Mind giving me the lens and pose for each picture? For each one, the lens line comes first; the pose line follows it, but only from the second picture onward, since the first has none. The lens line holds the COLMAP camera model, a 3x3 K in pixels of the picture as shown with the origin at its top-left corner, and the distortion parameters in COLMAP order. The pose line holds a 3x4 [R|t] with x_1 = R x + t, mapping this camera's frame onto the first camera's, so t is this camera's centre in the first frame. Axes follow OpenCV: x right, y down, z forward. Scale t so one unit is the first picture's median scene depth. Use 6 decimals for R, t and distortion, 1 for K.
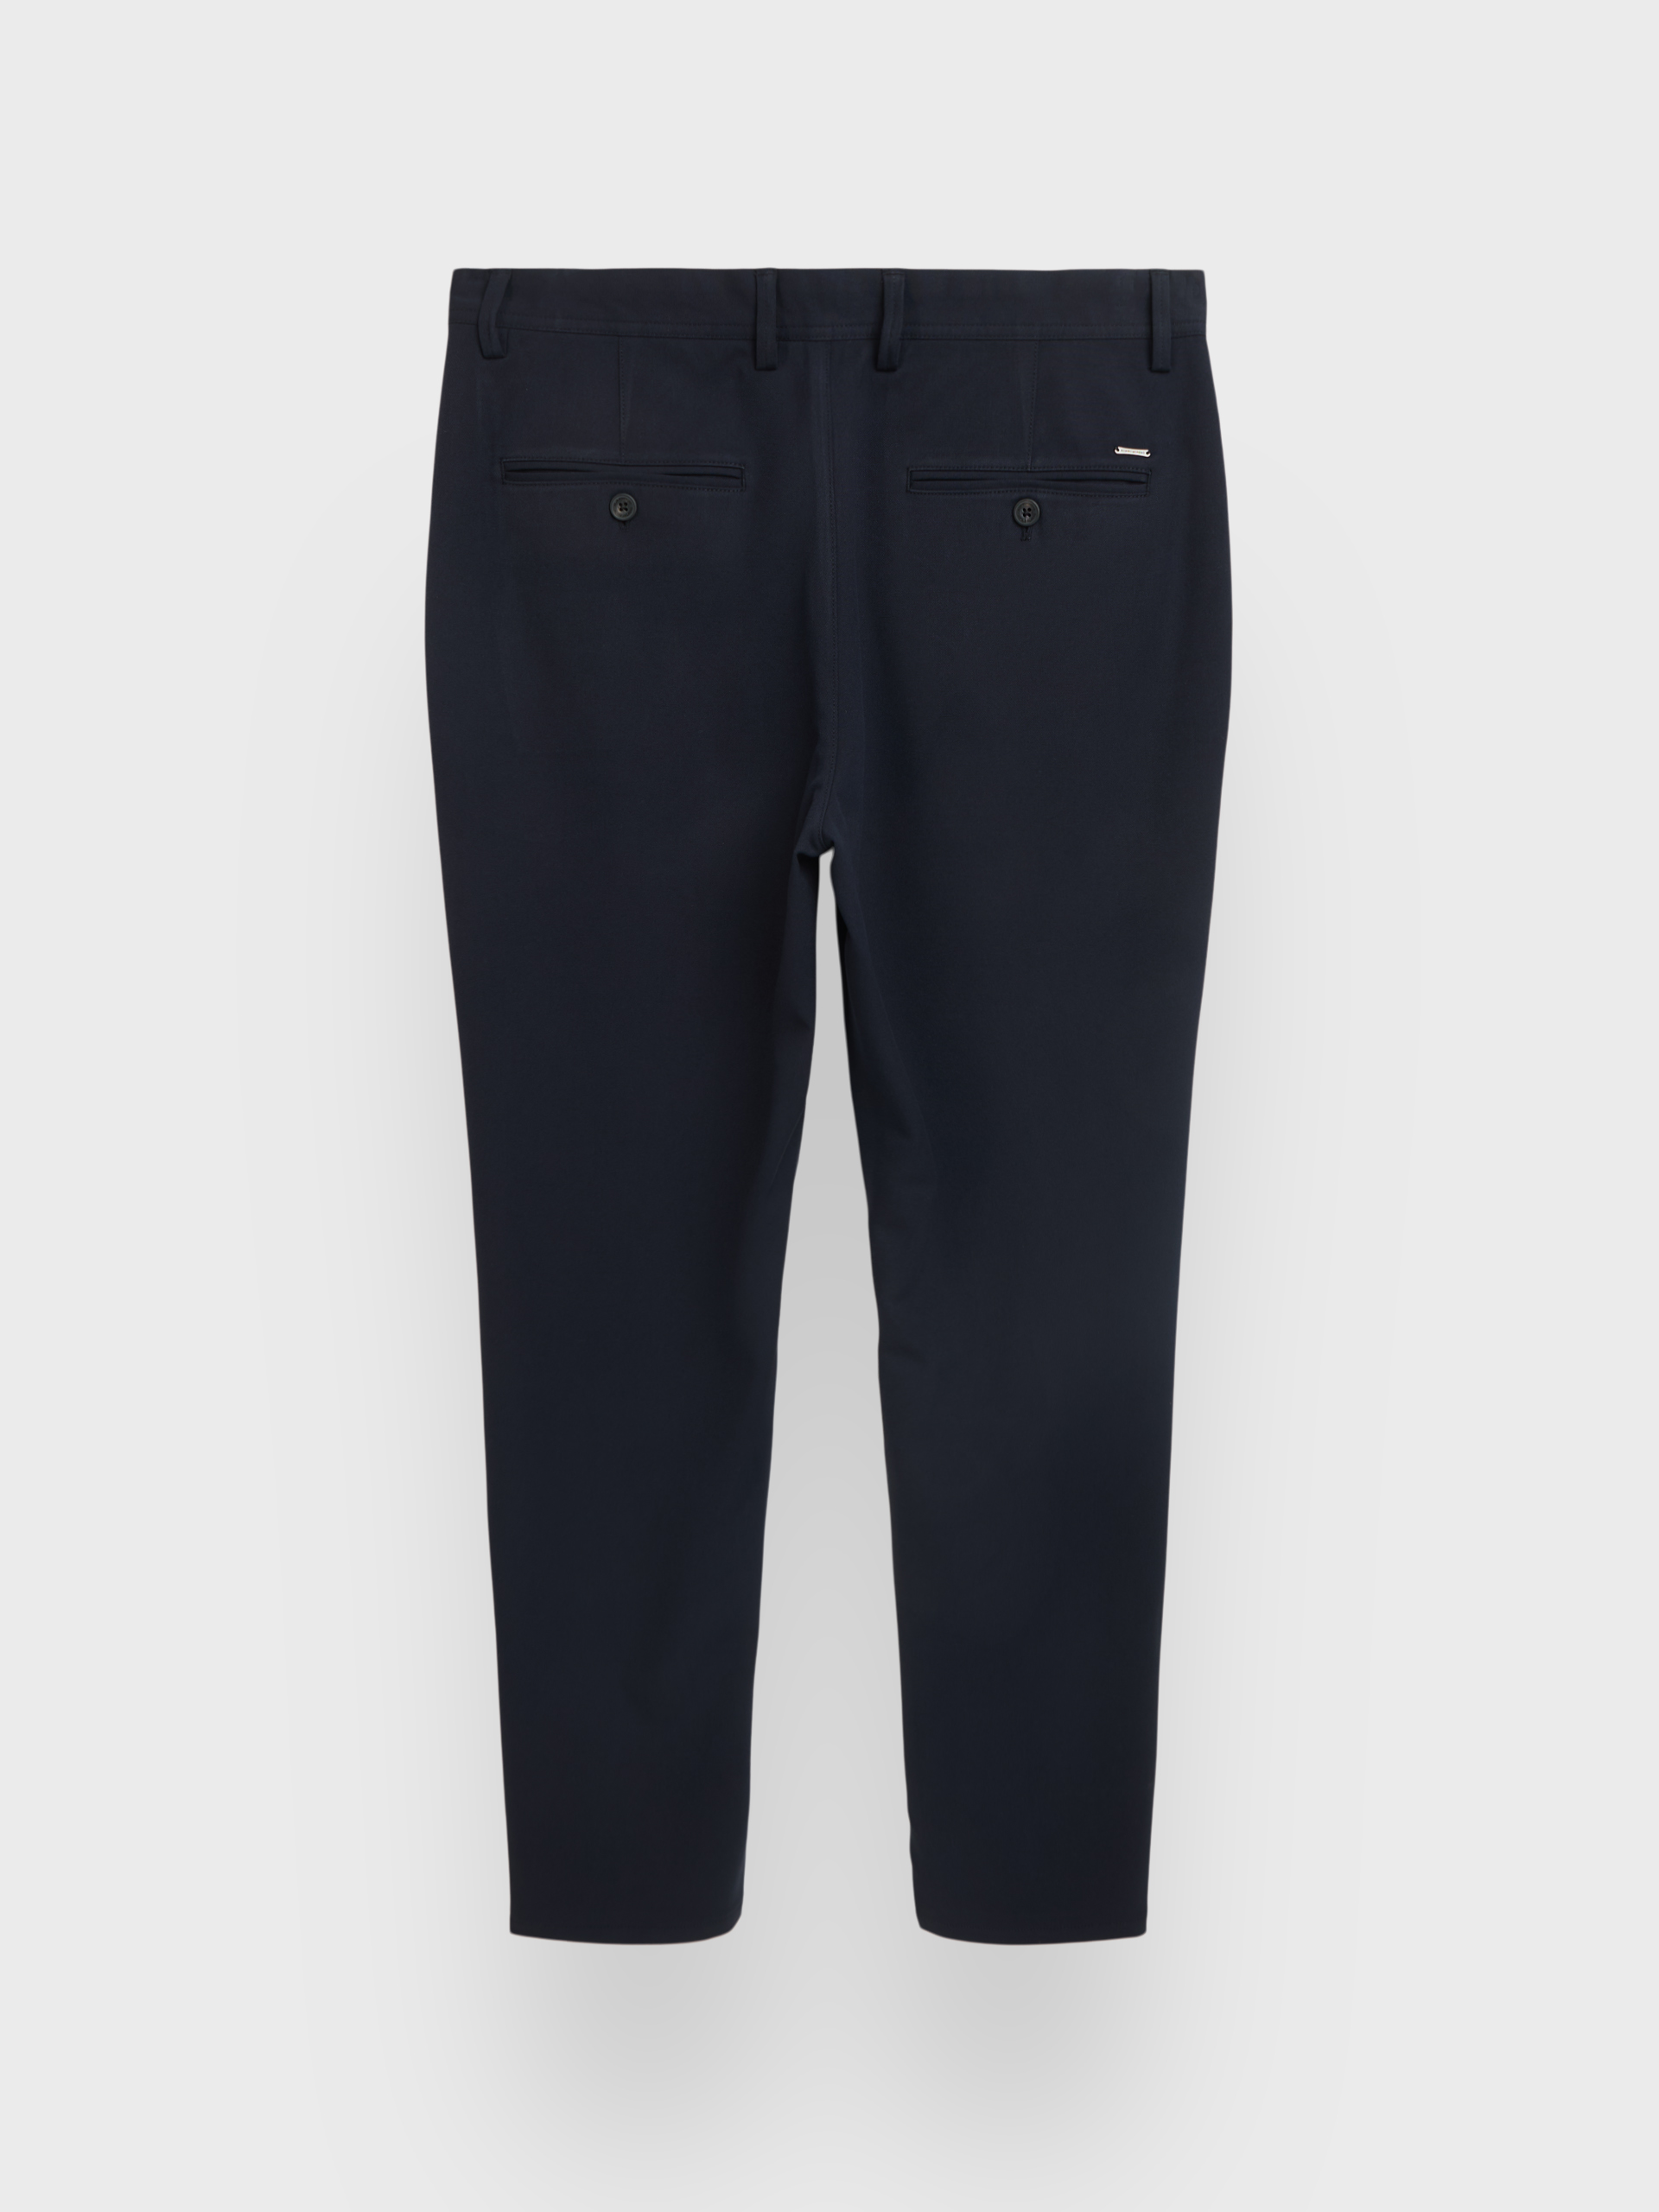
lens RADIAL K [[1919.7, 0, 831.5], [0, 1919.7, 1106.6], [0, 0, 1]] dist [-0.050324, -0.000036]
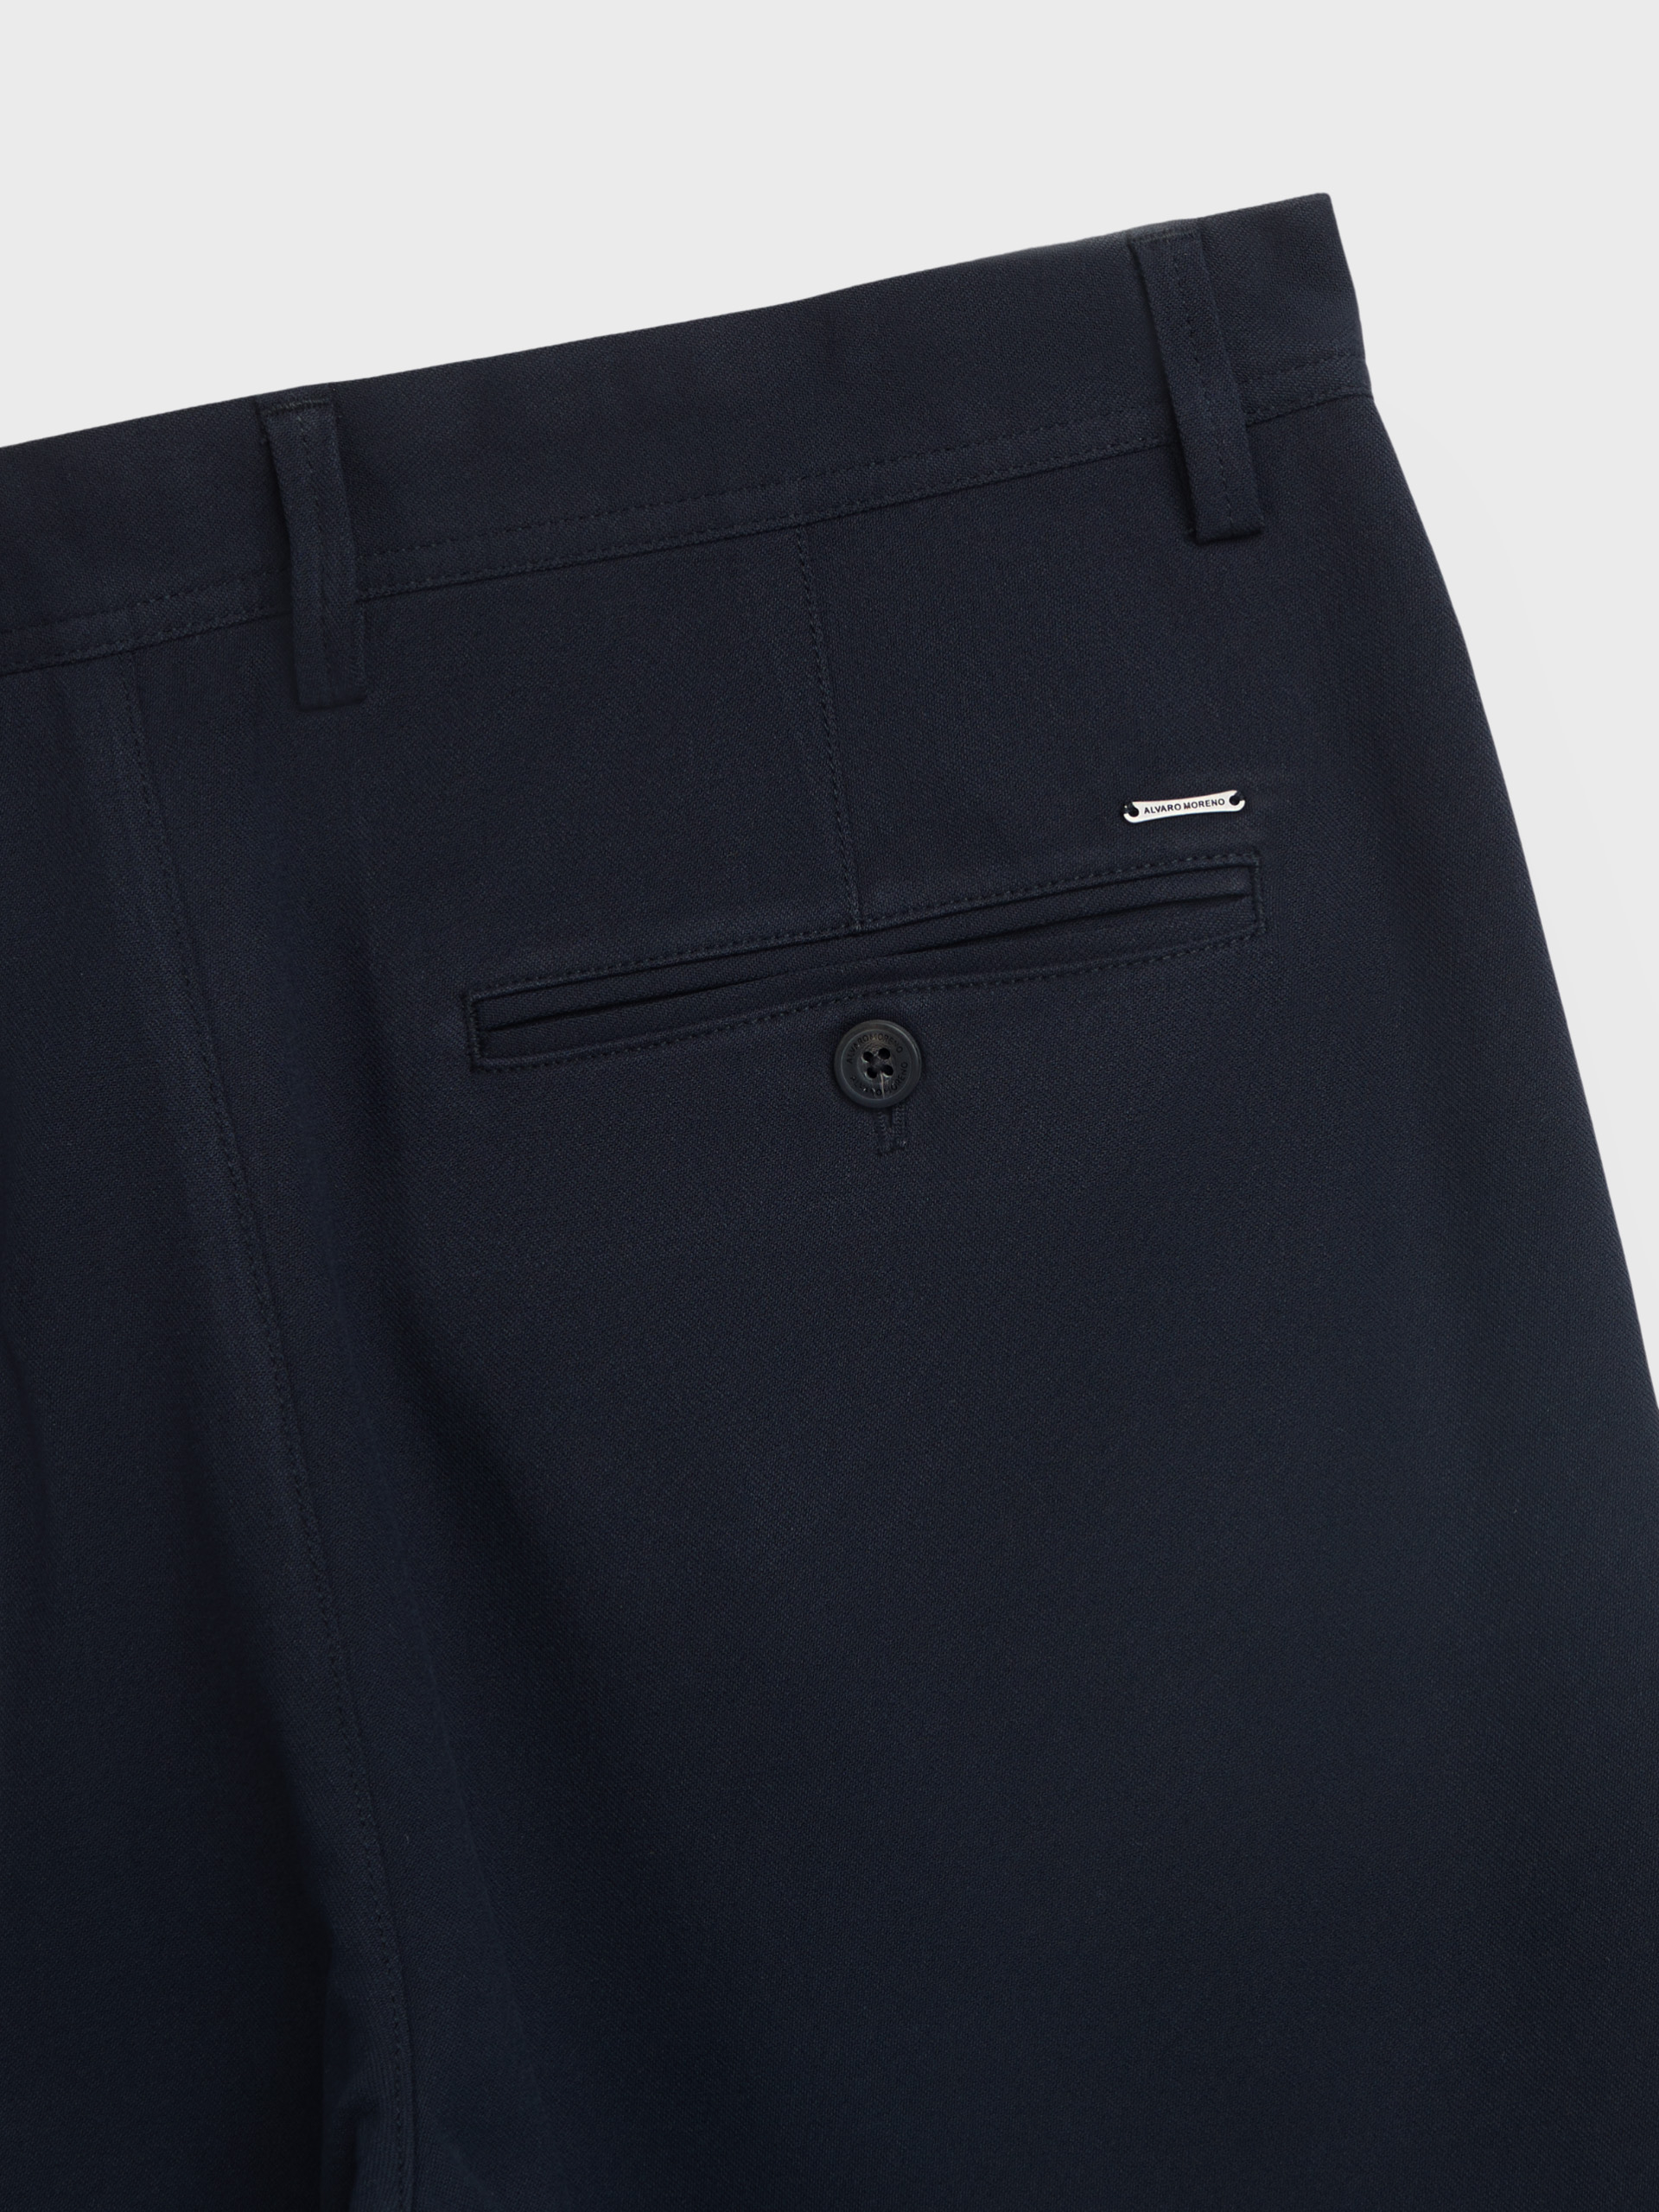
lens RADIAL K [[4331.8, 0, 829.6], [0, 4331.8, 1105.0], [0, 0, 1]] dist [-0.189794, 0.000000]
pose [[0.972688, -0.183429, 0.142242, -0.003004], [0.217782, 0.933206, -0.285827, -0.114280], [-0.080312, 0.308998, 0.947666, 0.364210]]
